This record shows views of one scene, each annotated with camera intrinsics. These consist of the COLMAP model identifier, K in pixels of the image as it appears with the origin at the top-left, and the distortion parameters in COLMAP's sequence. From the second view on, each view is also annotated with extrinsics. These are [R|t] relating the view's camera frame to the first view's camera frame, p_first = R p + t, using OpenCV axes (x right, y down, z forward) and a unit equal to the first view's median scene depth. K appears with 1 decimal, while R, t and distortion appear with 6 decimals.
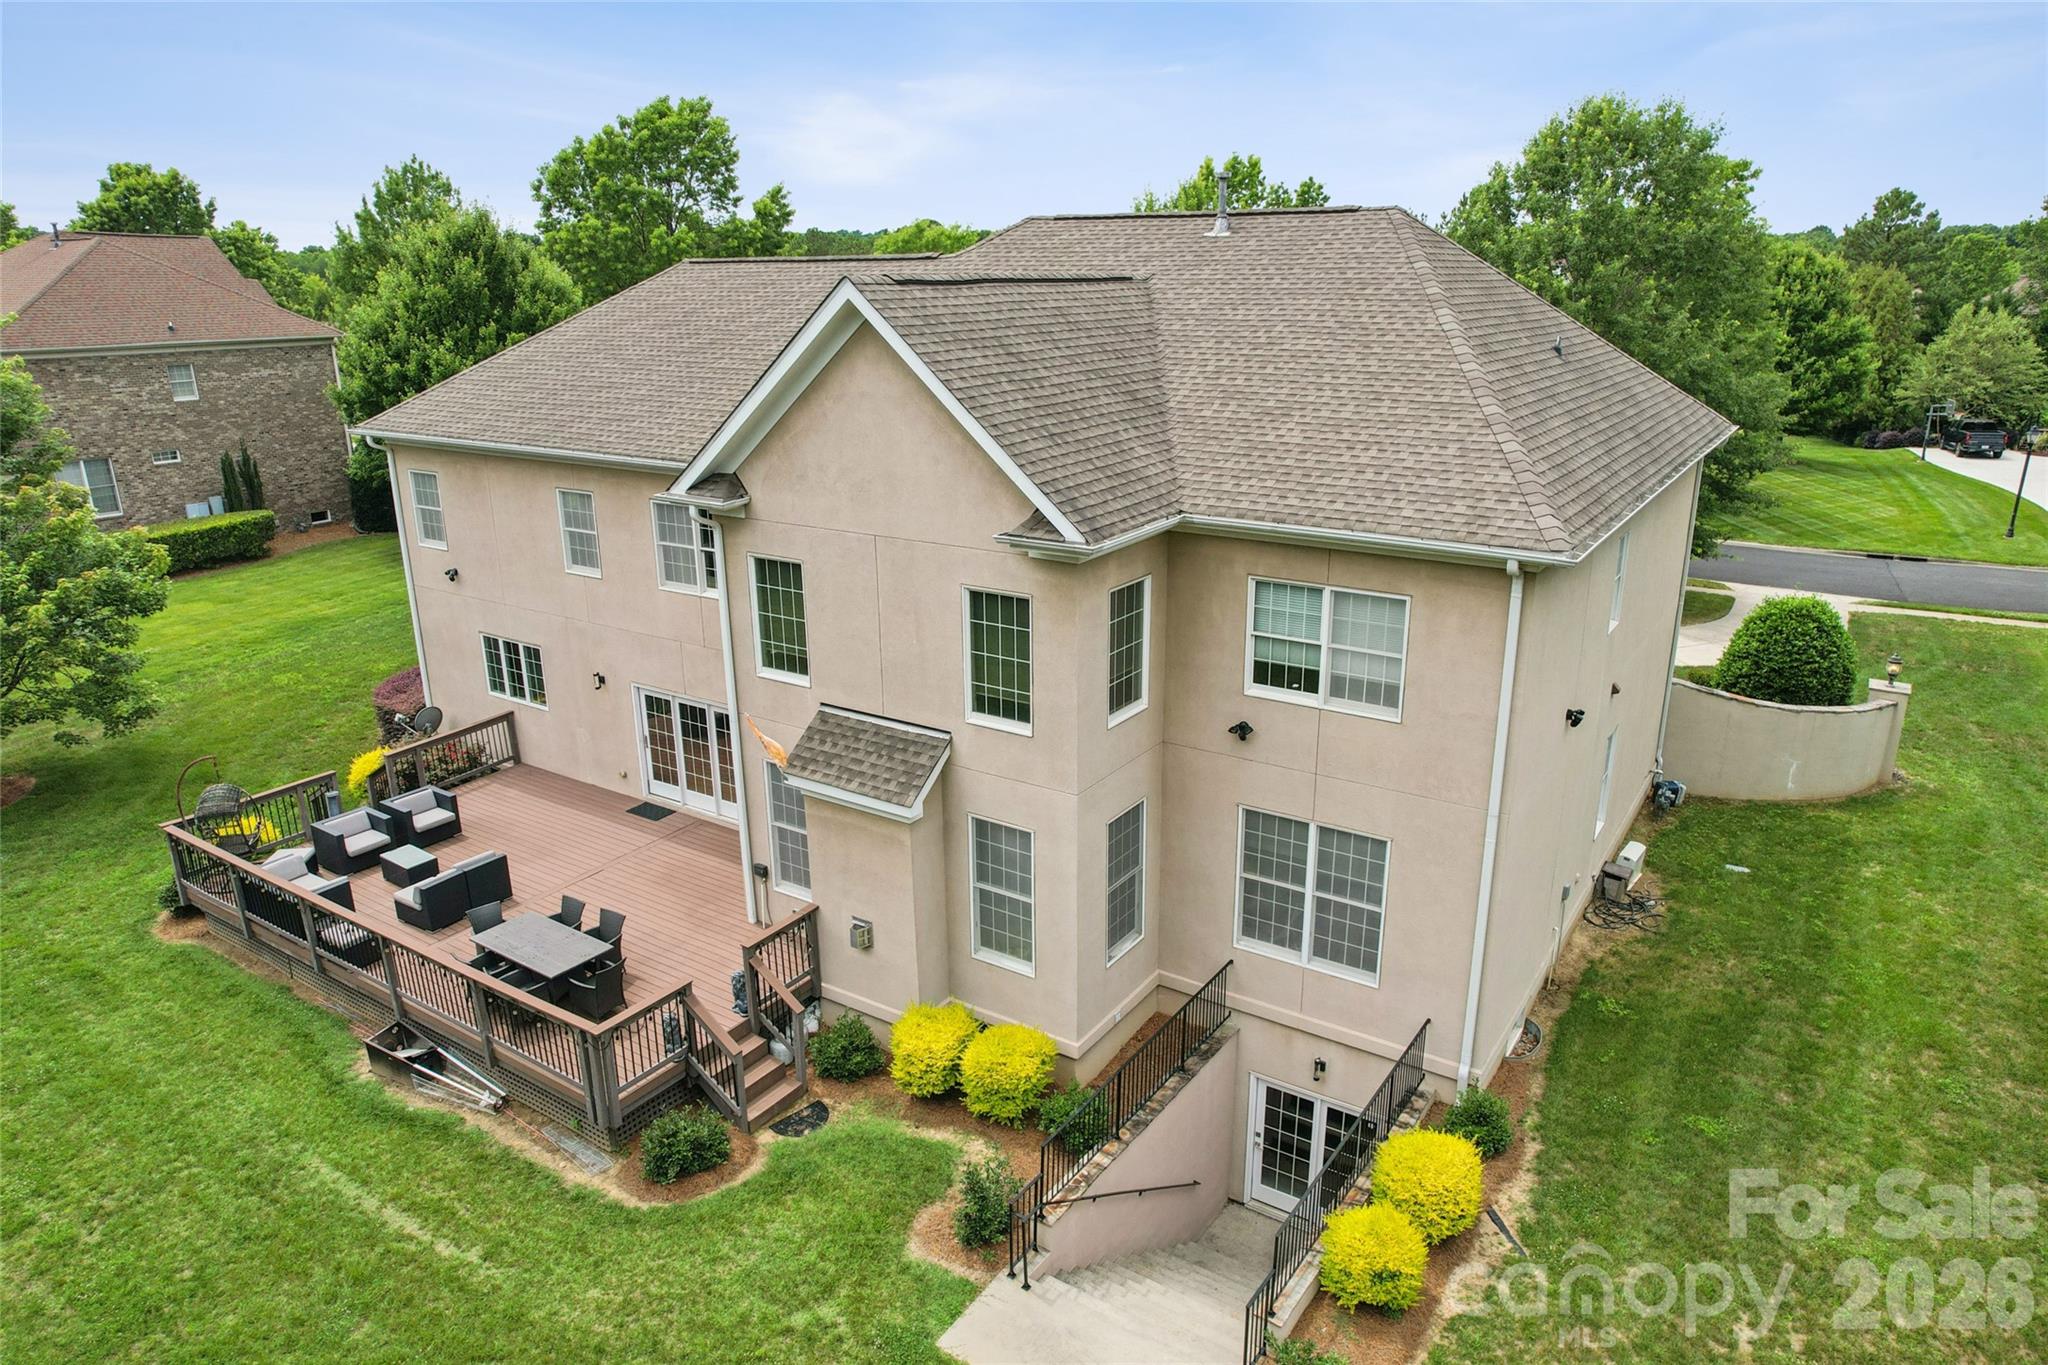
lens RADIAL K [[1275.2, 0, 1024.0], [0, 1275.2, 682.5], [0, 0, 1]] dist [0.000154, 0.000074]
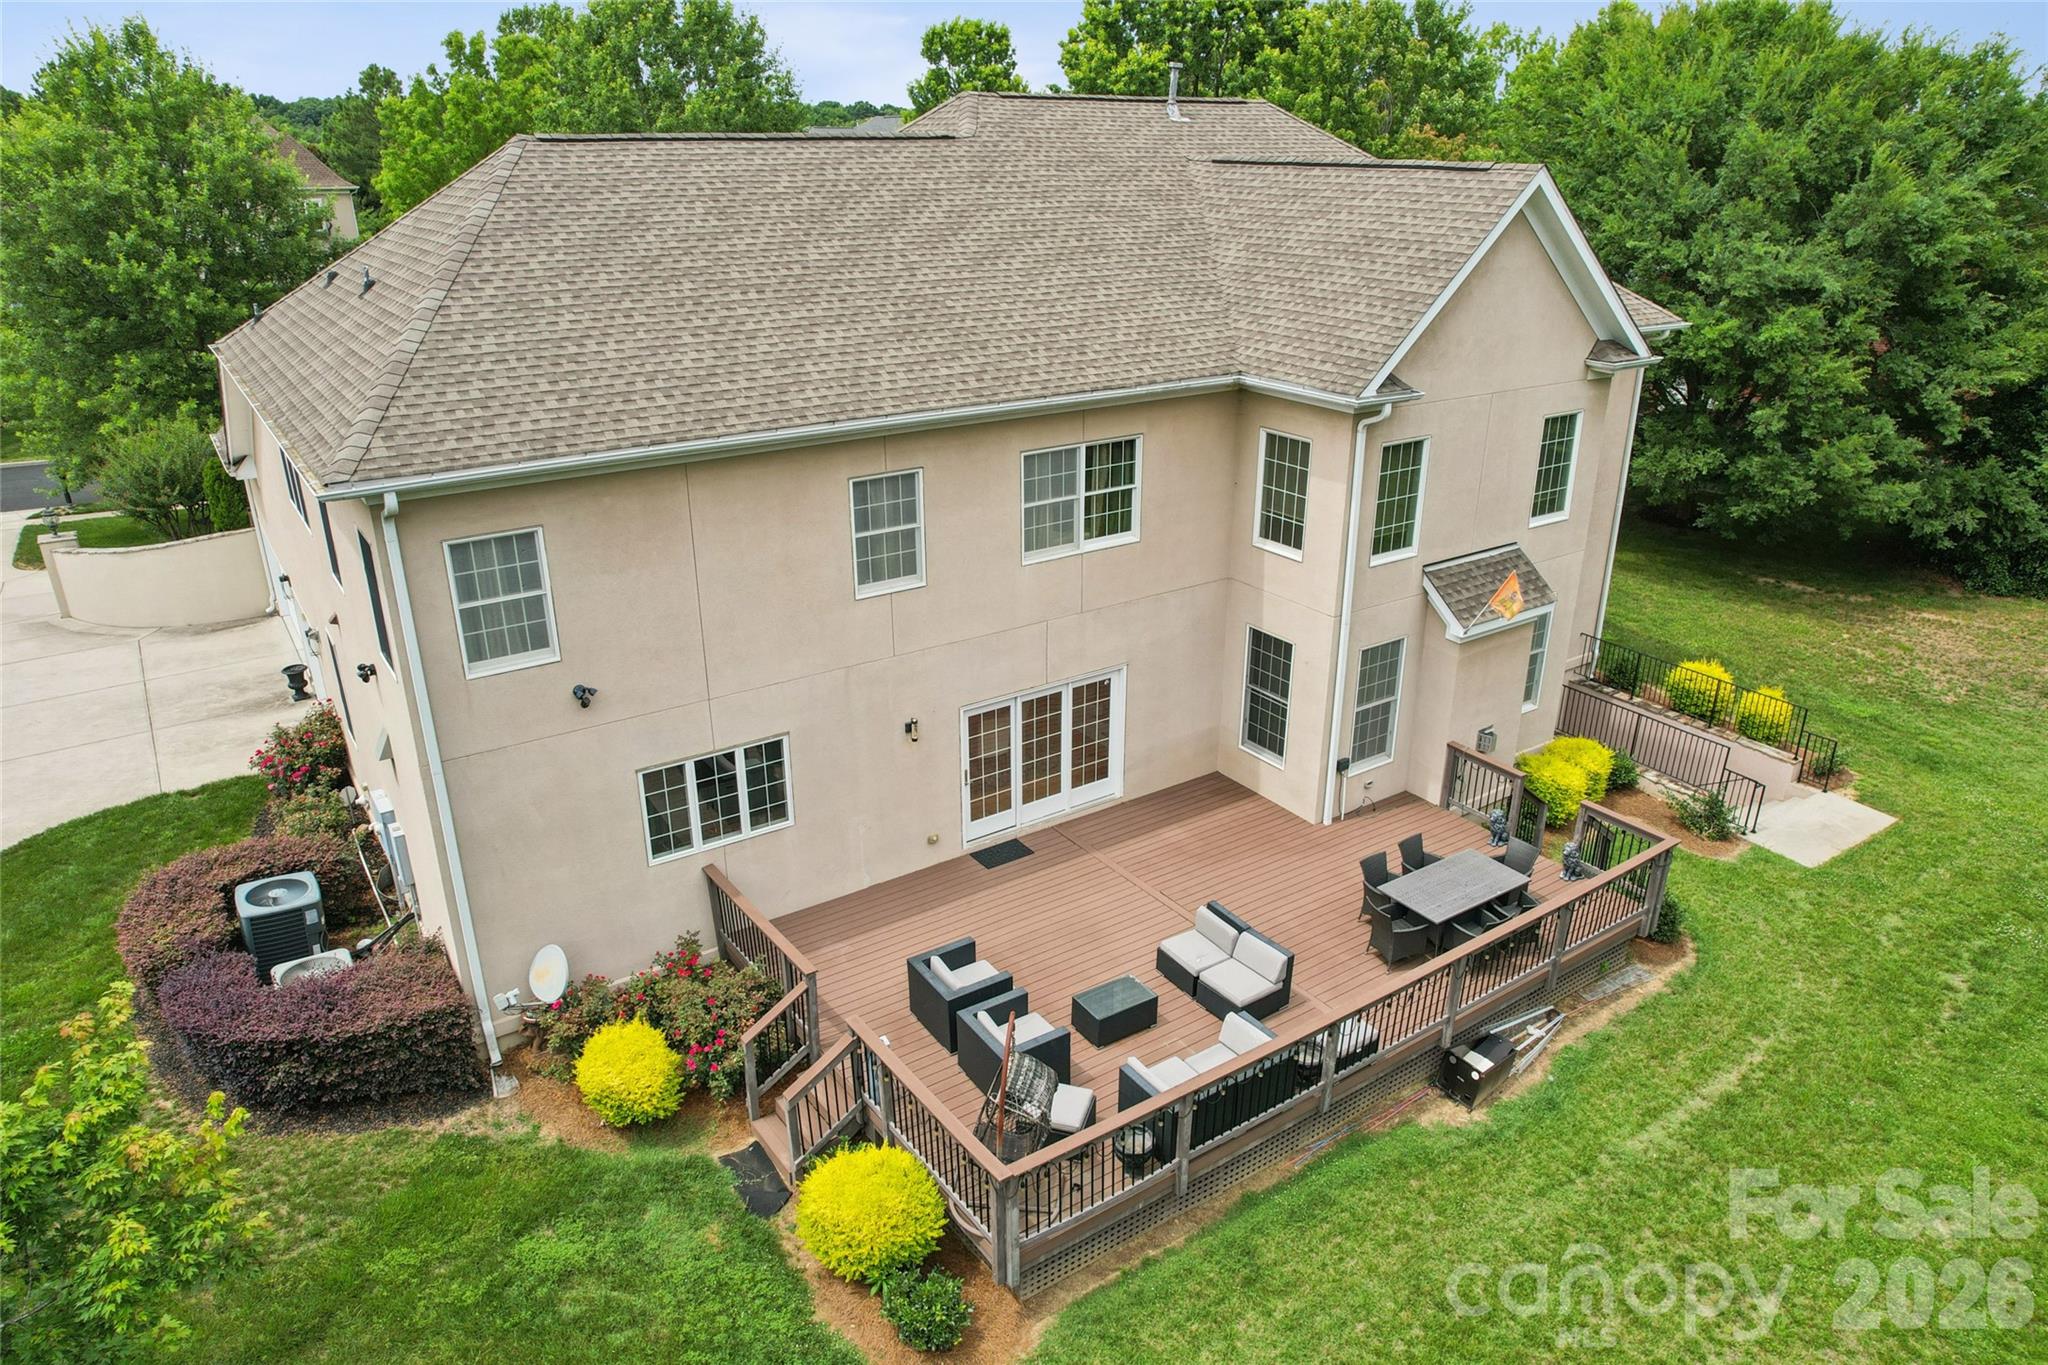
lens RADIAL K [[1320.2, 0, 1026.4], [0, 1320.2, 647.1], [0, 0, 1]] dist [-0.004582, -0.000922]
pose [[0.368522, -0.324692, 0.871072, -0.950436], [0.276487, 0.932900, 0.230765, -0.200733], [-0.887551, 0.155798, 0.433567, 0.610433]]
